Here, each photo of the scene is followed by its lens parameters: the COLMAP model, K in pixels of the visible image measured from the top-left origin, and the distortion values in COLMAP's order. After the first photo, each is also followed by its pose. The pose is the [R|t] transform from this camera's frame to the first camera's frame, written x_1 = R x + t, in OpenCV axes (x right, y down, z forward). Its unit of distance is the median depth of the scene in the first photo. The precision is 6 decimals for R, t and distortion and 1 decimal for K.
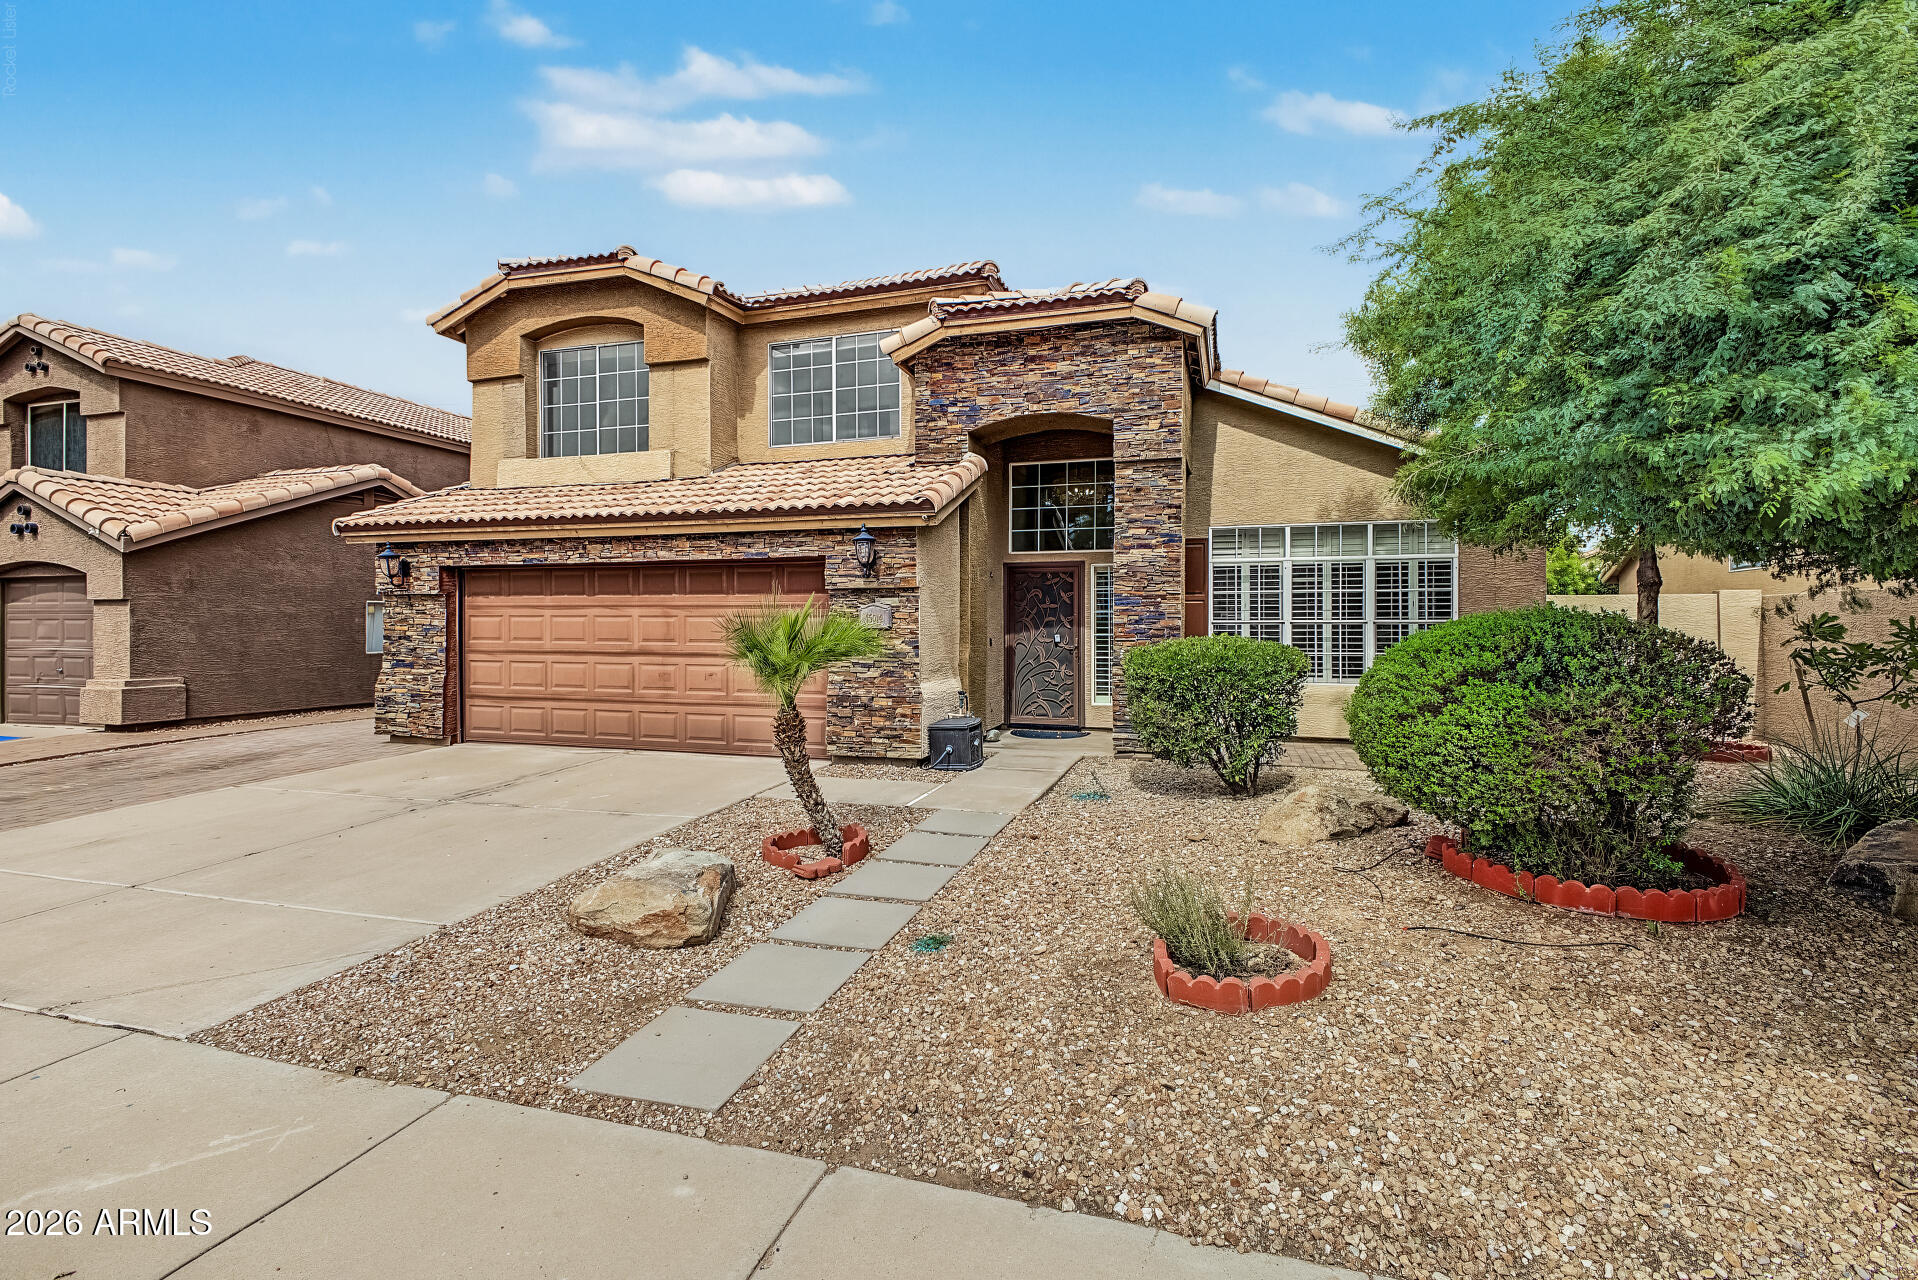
lens RADIAL K [[860.0, 0, 957.8], [0, 860.0, 640.3], [0, 0, 1]] dist [0.017394, -0.004183]
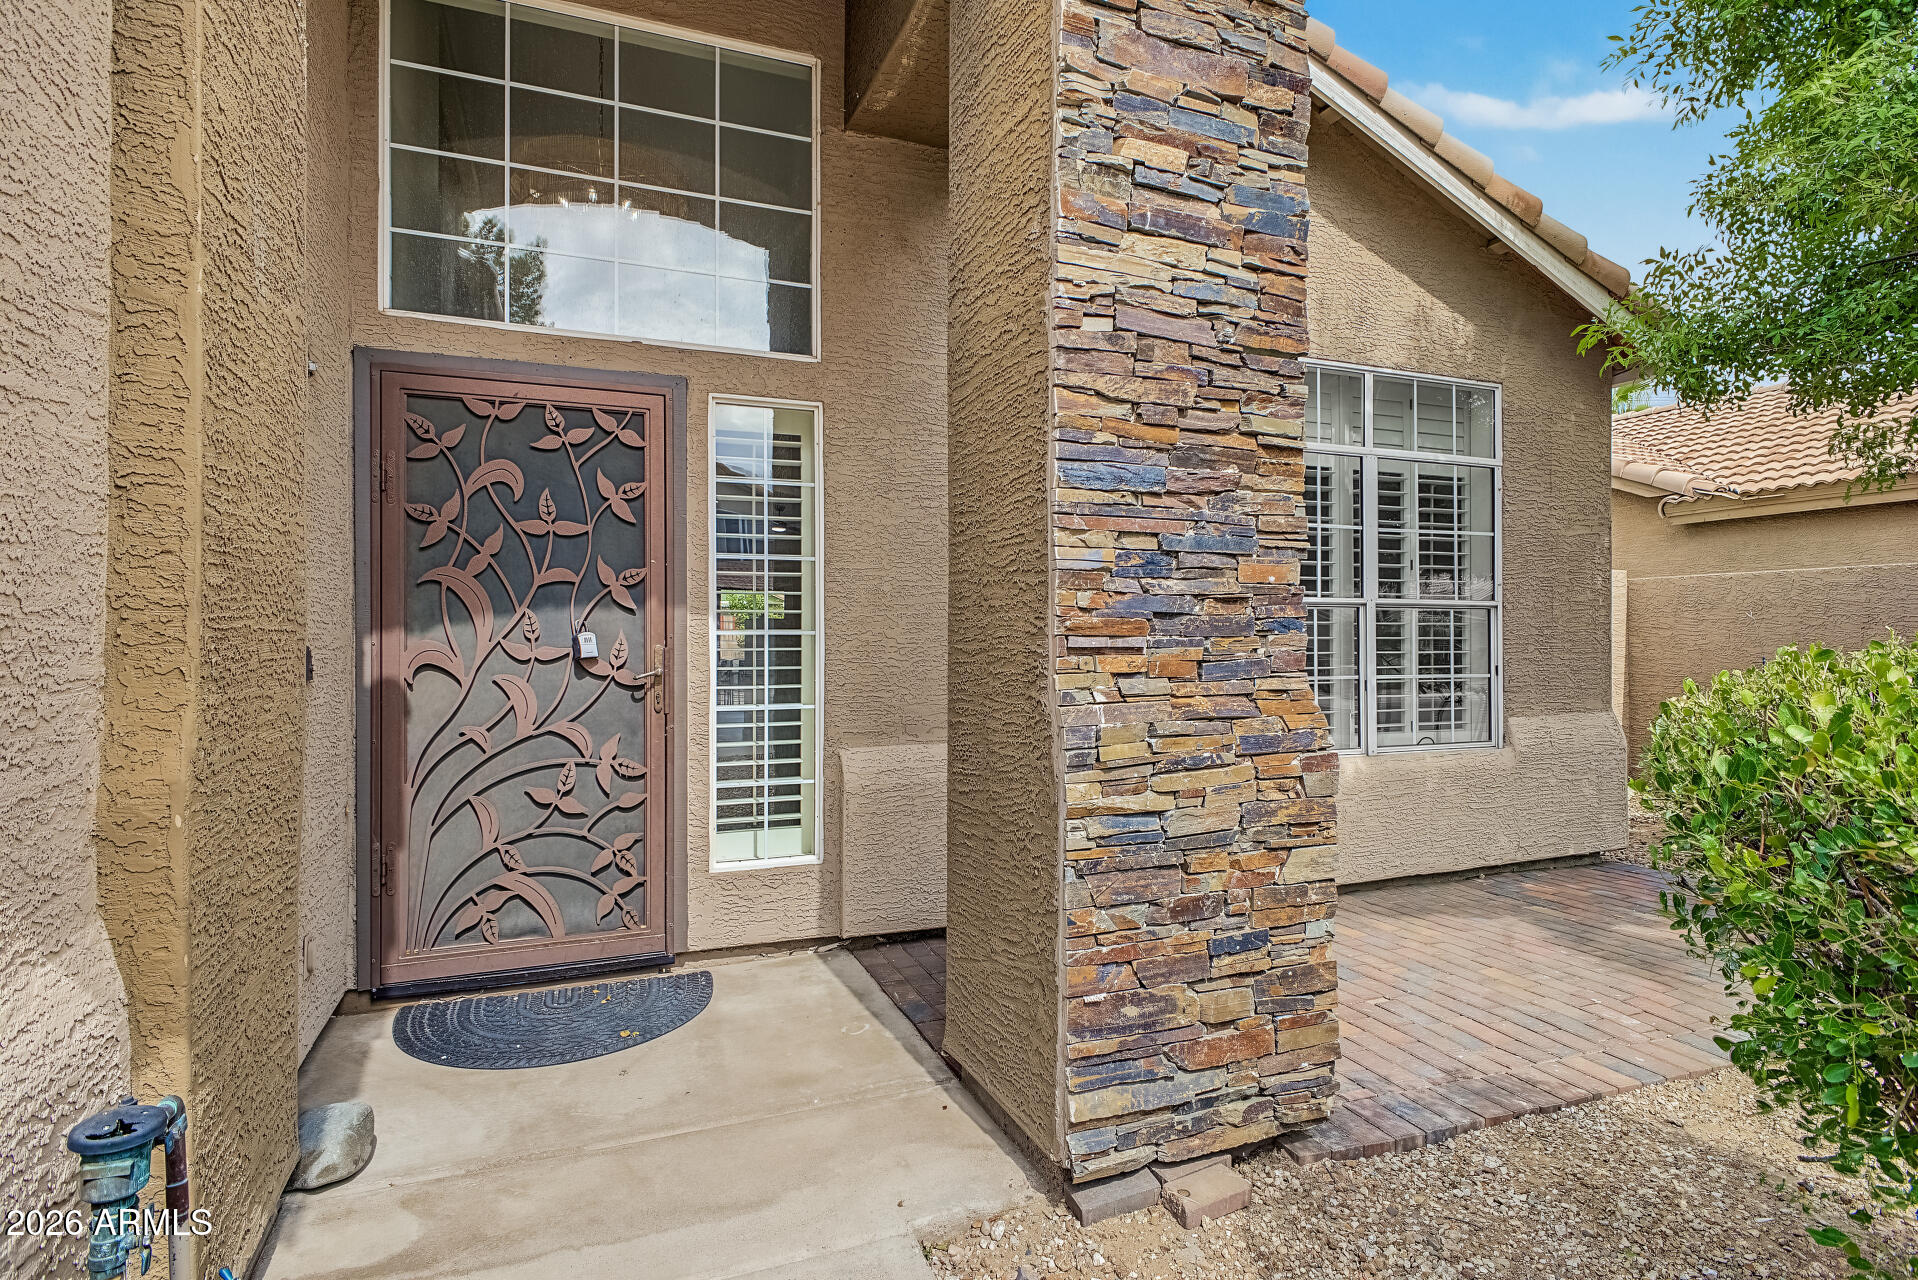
lens RADIAL K [[1015.1, 0, 963.0], [0, 1015.1, 653.5], [0, 0, 1]] dist [-0.003076, -0.000374]
pose [[0.777525, -0.001750, 0.628849, 0.005581], [0.004906, 0.999983, -0.003283, 0.001552], [-0.628833, 0.005637, 0.777520, 0.638814]]
